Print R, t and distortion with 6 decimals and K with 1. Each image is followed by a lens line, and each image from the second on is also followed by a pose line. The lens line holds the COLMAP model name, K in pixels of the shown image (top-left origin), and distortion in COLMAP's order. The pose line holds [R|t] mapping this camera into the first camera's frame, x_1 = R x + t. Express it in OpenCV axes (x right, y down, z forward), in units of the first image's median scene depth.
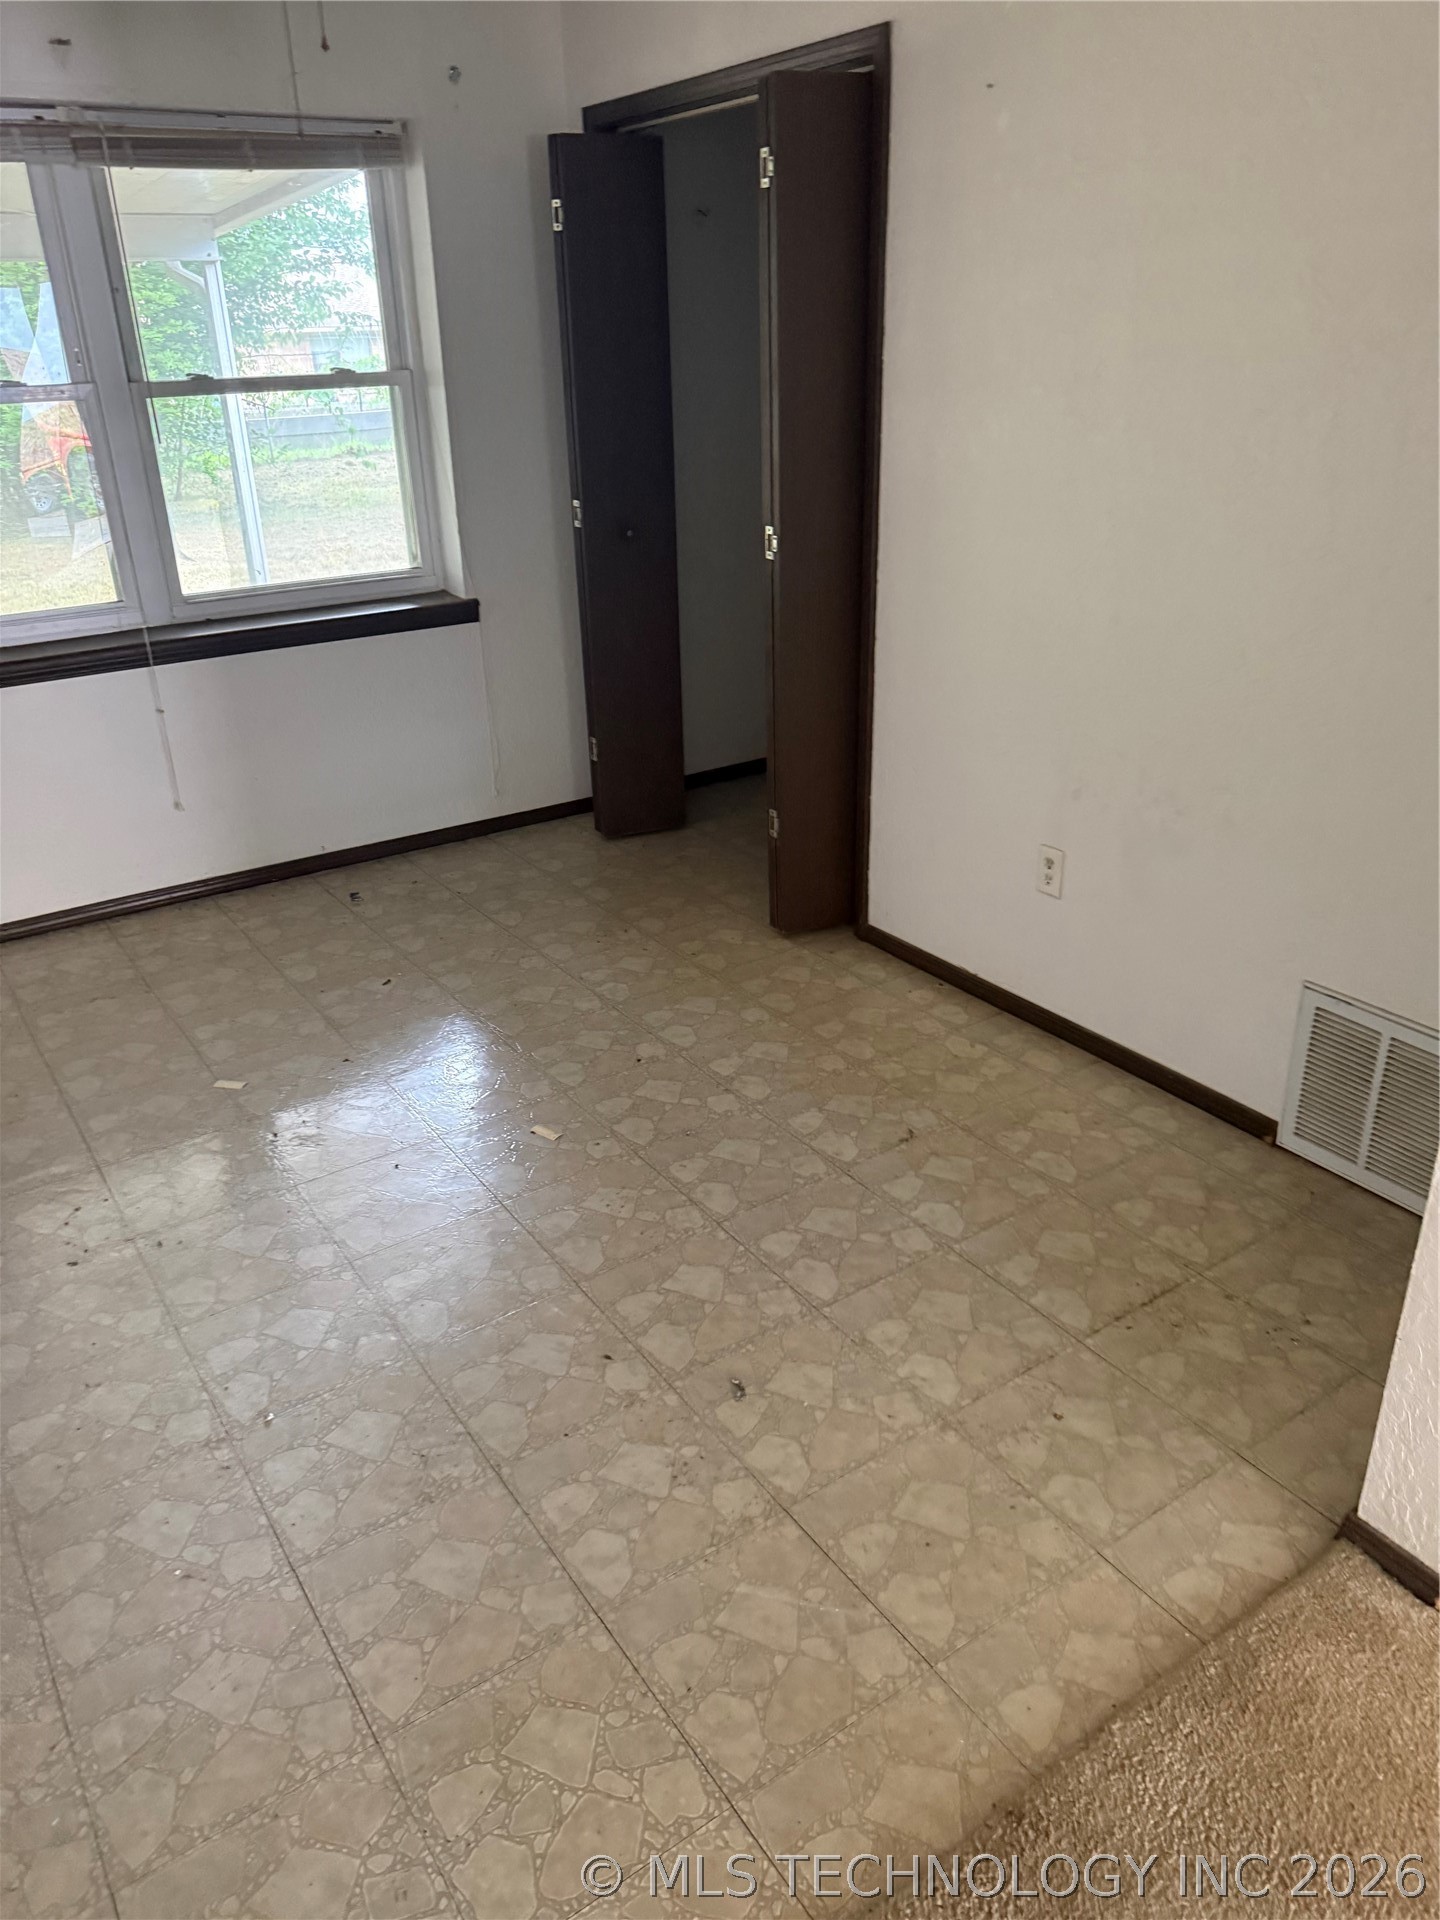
lens RADIAL K [[1368.3, 0, 720.0], [0, 1368.3, 960.0], [0, 0, 1]] dist [0.007212, -0.001384]
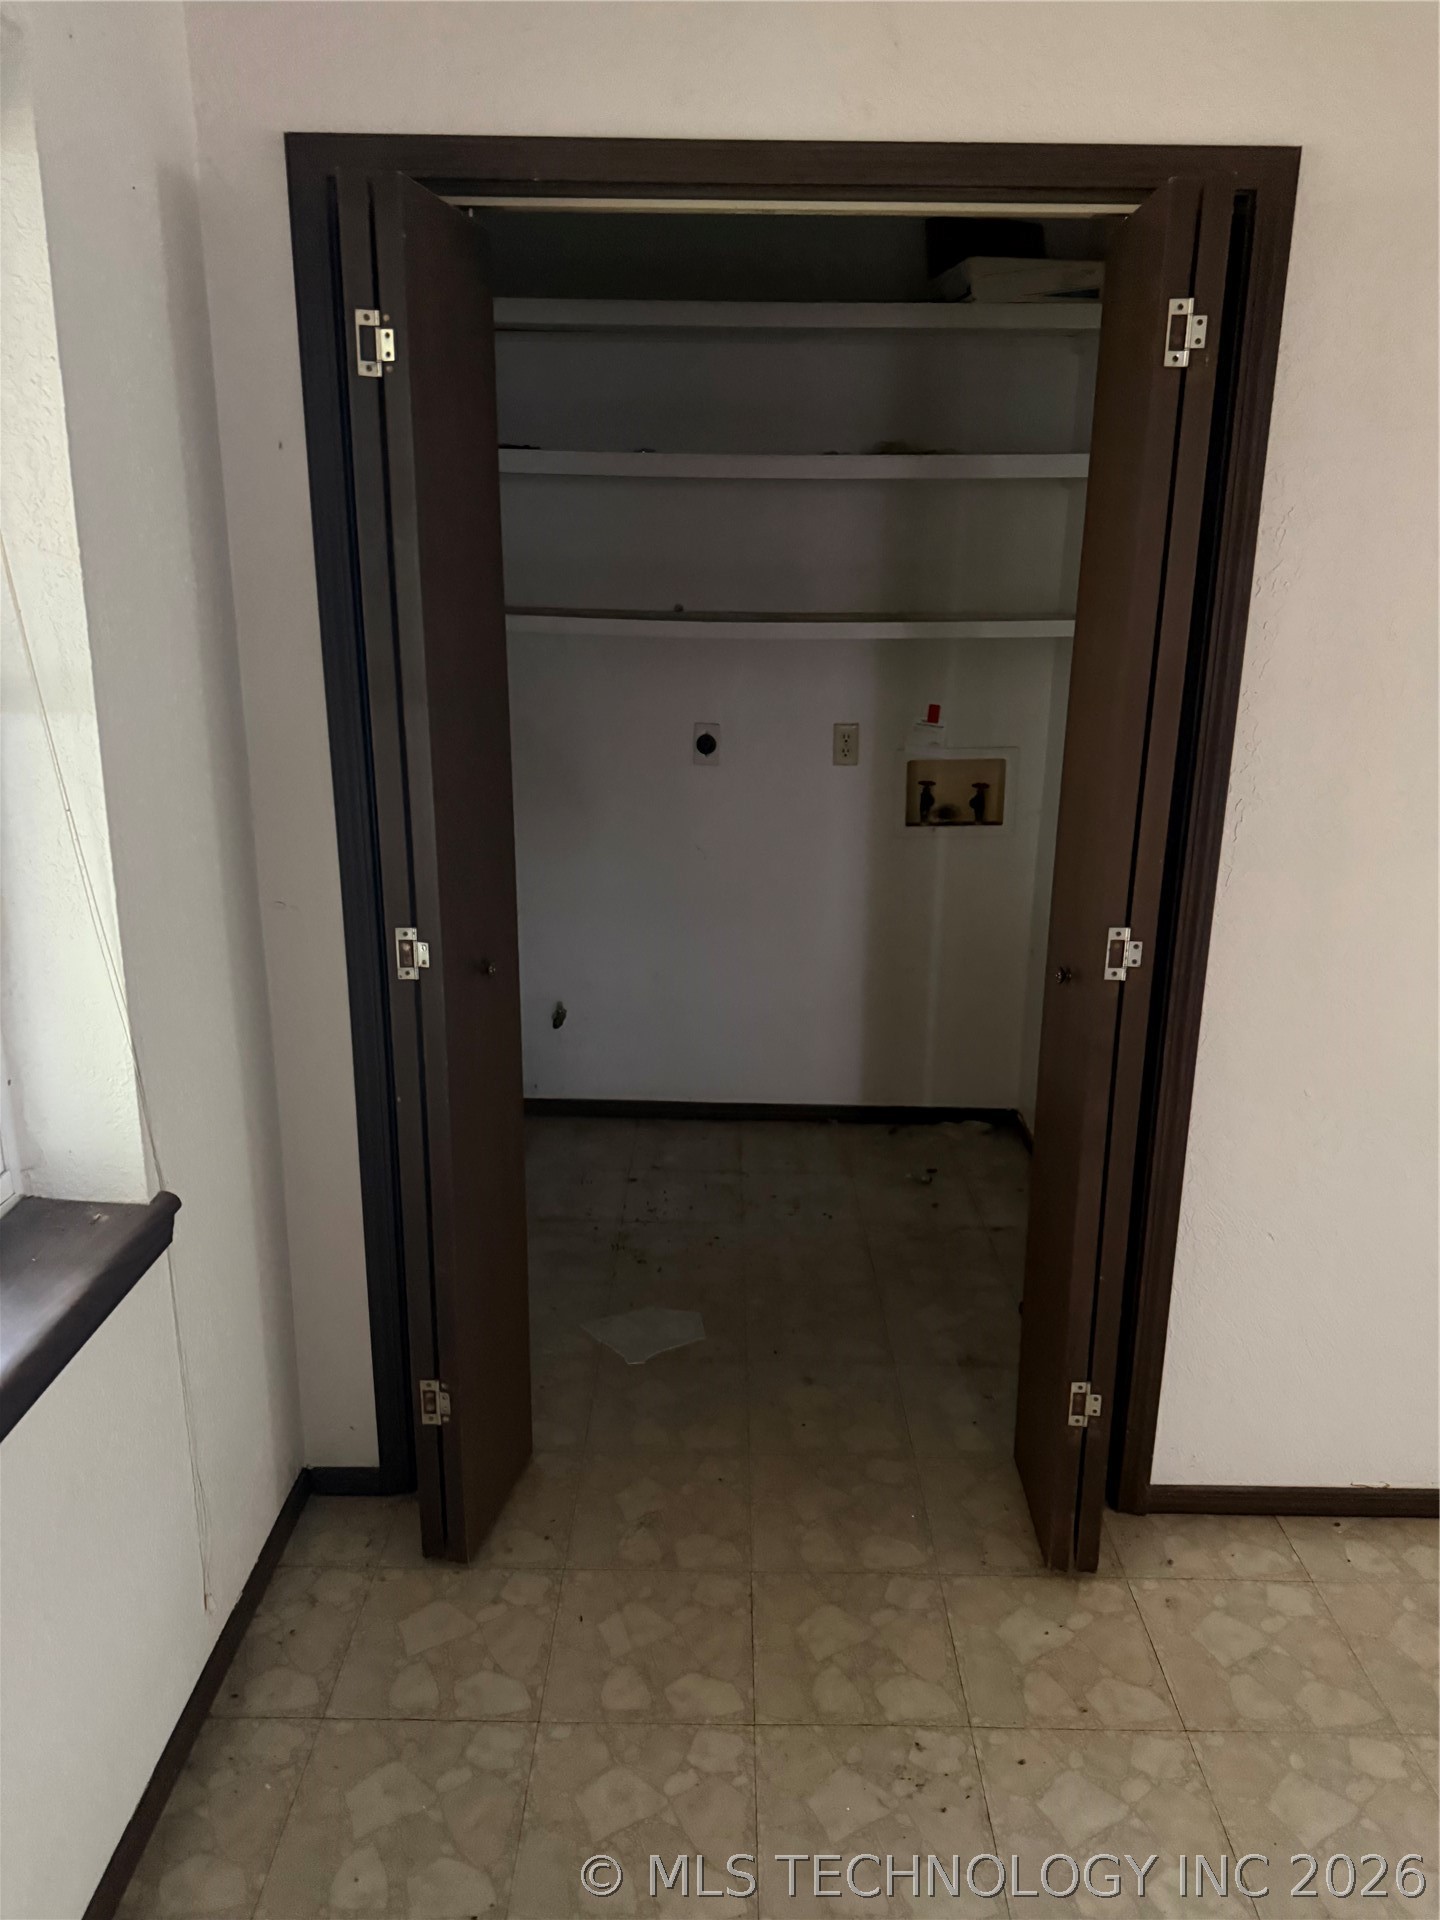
lens RADIAL K [[1368.3, 0, 720.0], [0, 1368.3, 960.0], [0, 0, 1]] dist [0.007212, -0.001384]
pose [[0.569304, -0.204038, 0.796405, -0.824593], [0.323031, 0.946318, 0.011529, -0.588780], [-0.756005, 0.250700, 0.604654, 1.276637]]
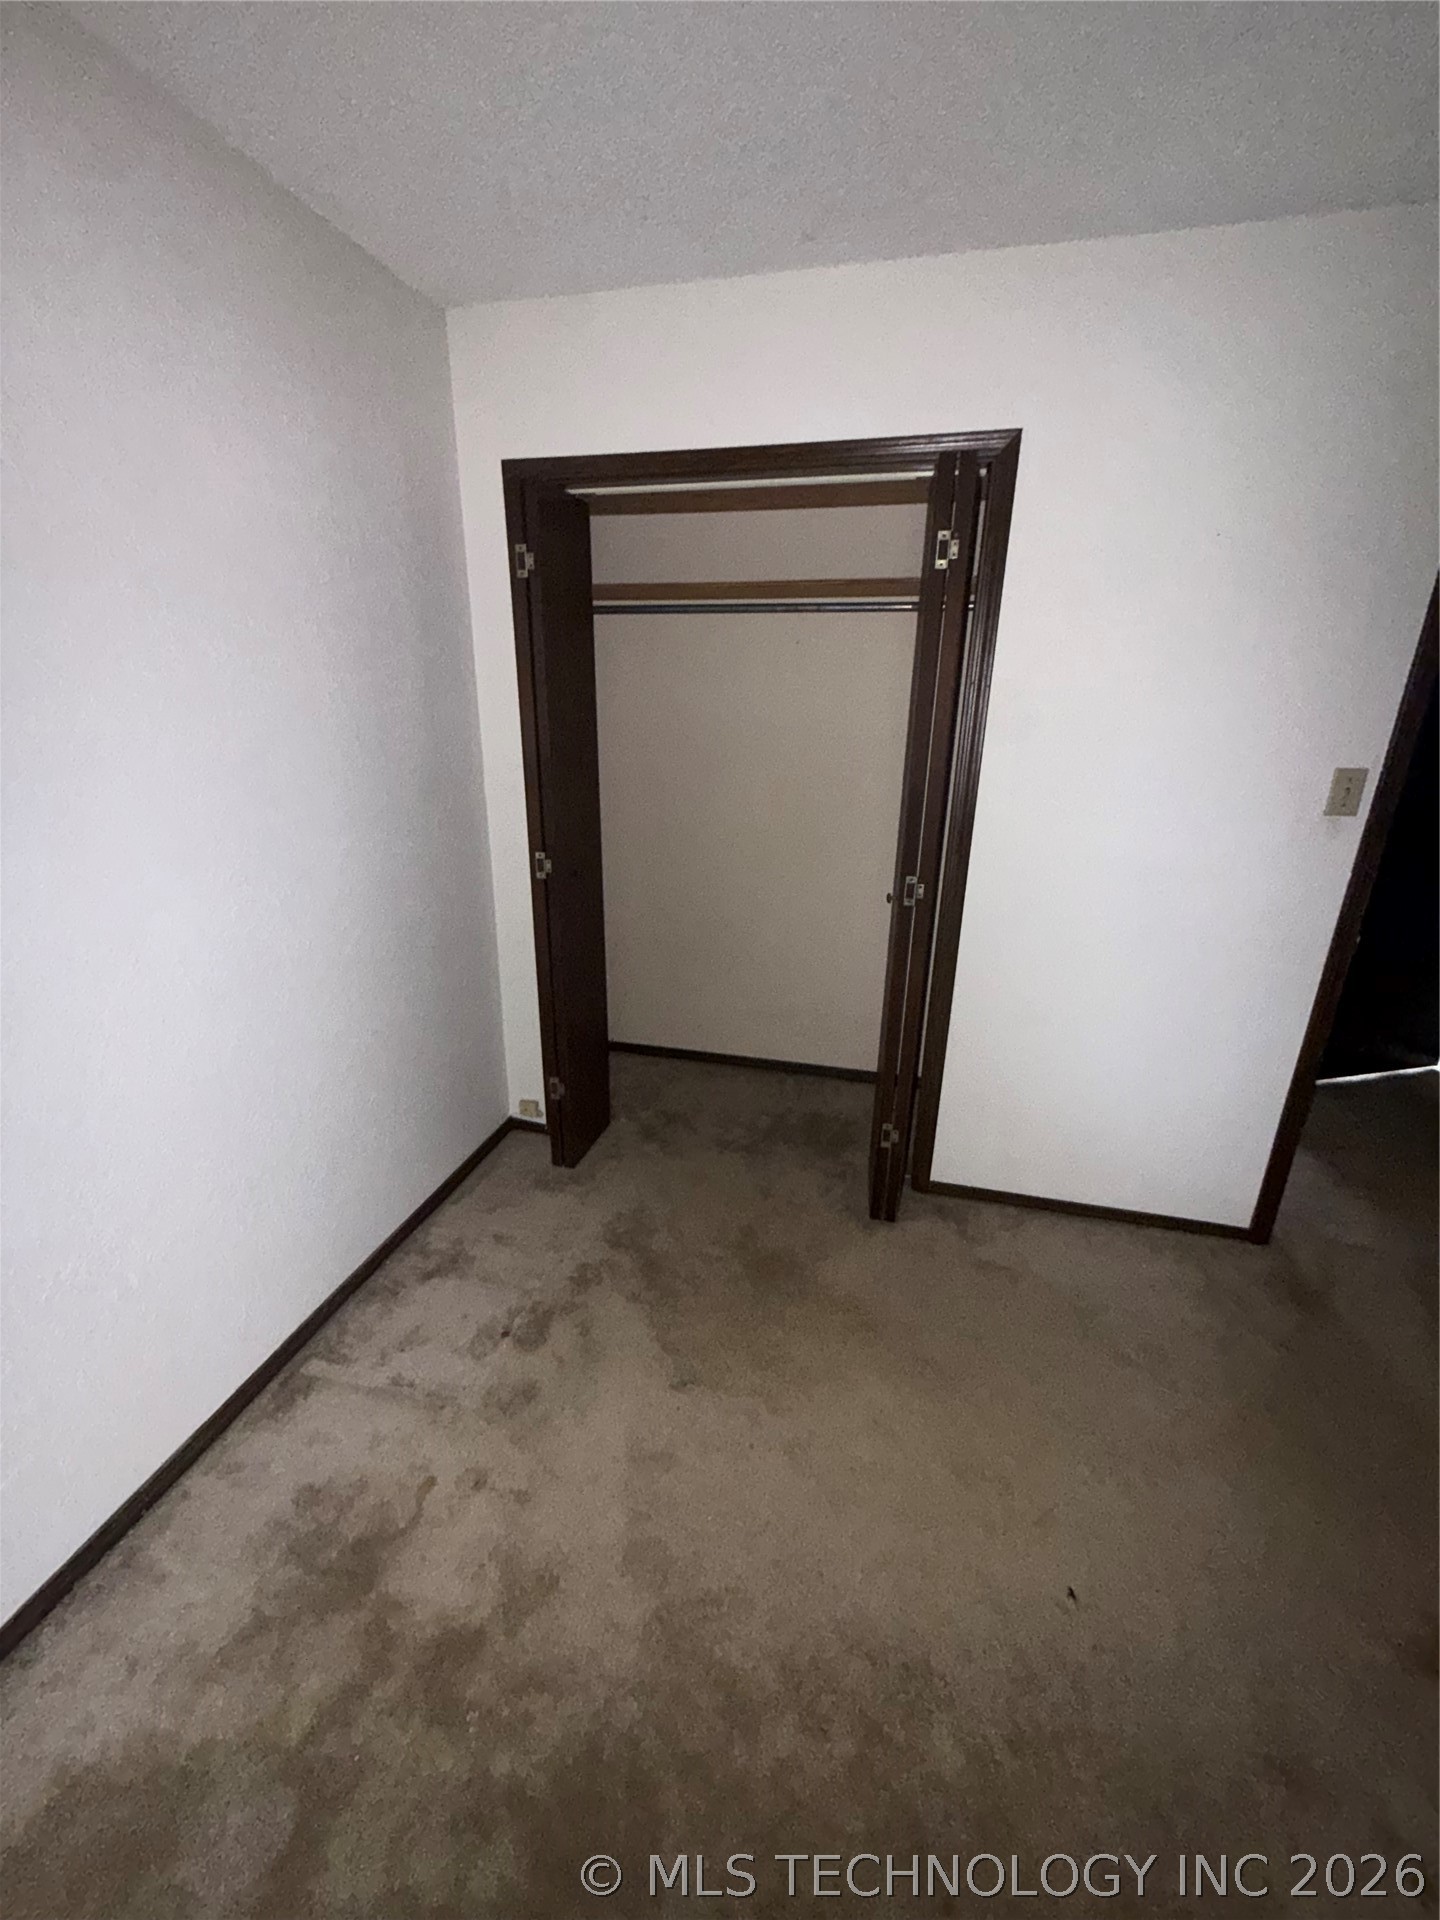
lens RADIAL K [[774.6, 0, 720.0], [0, 774.6, 960.0], [0, 0, 1]] dist [0.001153, 0.000164]
pose [[0.733506, -0.192870, 0.651744, -0.761890], [0.250244, 0.968171, 0.004873, -0.465734], [-0.631939, 0.159521, 0.758423, 1.036941]]
